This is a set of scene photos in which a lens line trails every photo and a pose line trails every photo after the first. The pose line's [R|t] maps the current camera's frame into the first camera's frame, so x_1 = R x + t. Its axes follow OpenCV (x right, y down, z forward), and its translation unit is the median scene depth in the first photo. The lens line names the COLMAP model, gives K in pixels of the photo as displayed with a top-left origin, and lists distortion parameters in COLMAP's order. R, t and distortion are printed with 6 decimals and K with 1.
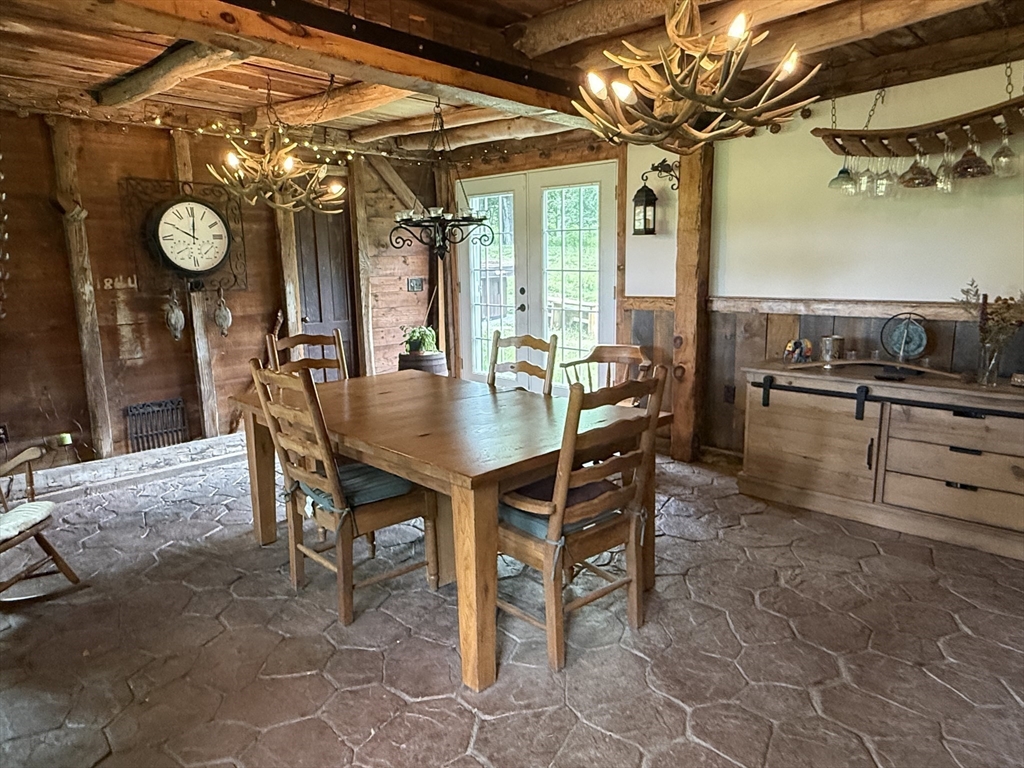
lens RADIAL K [[654.8, 0, 513.8], [0, 654.8, 383.6], [0, 0, 1]] dist [-0.001156, -0.000775]
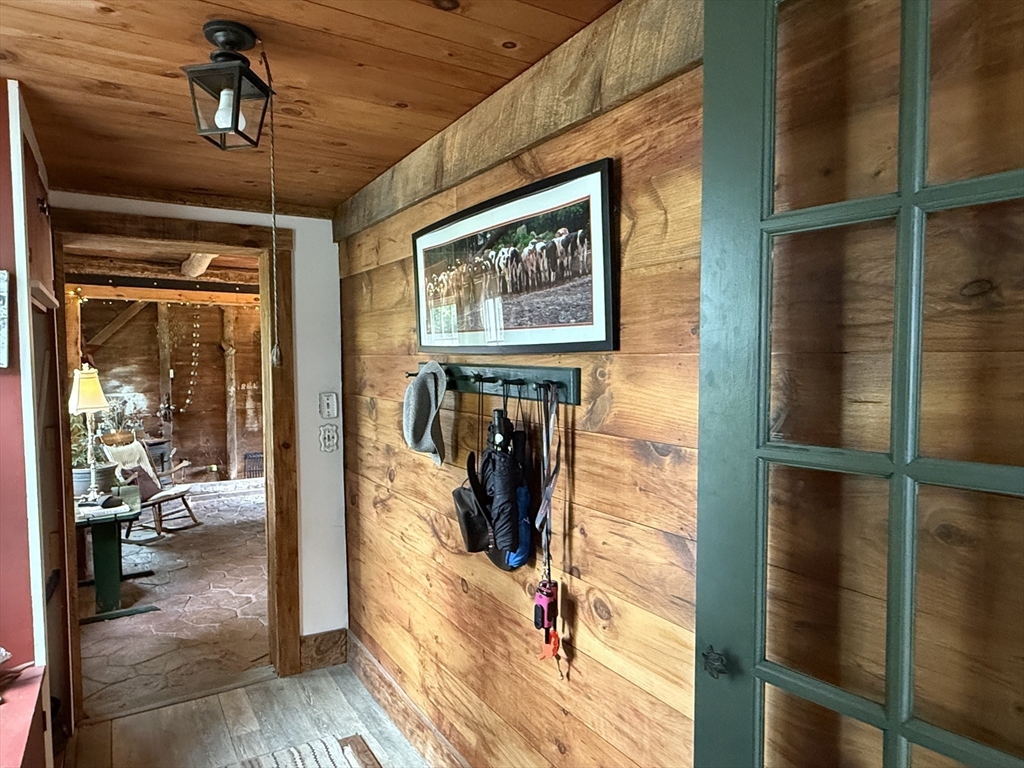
lens RADIAL K [[654.8, 0, 511.9], [0, 654.8, 386.1], [0, 0, 1]] dist [-0.001156, -0.000775]
pose [[0.966390, 0.021133, -0.256210, 0.627540], [-0.054702, 0.990696, -0.124616, 0.039380], [0.251193, 0.134443, 0.958555, -0.628590]]
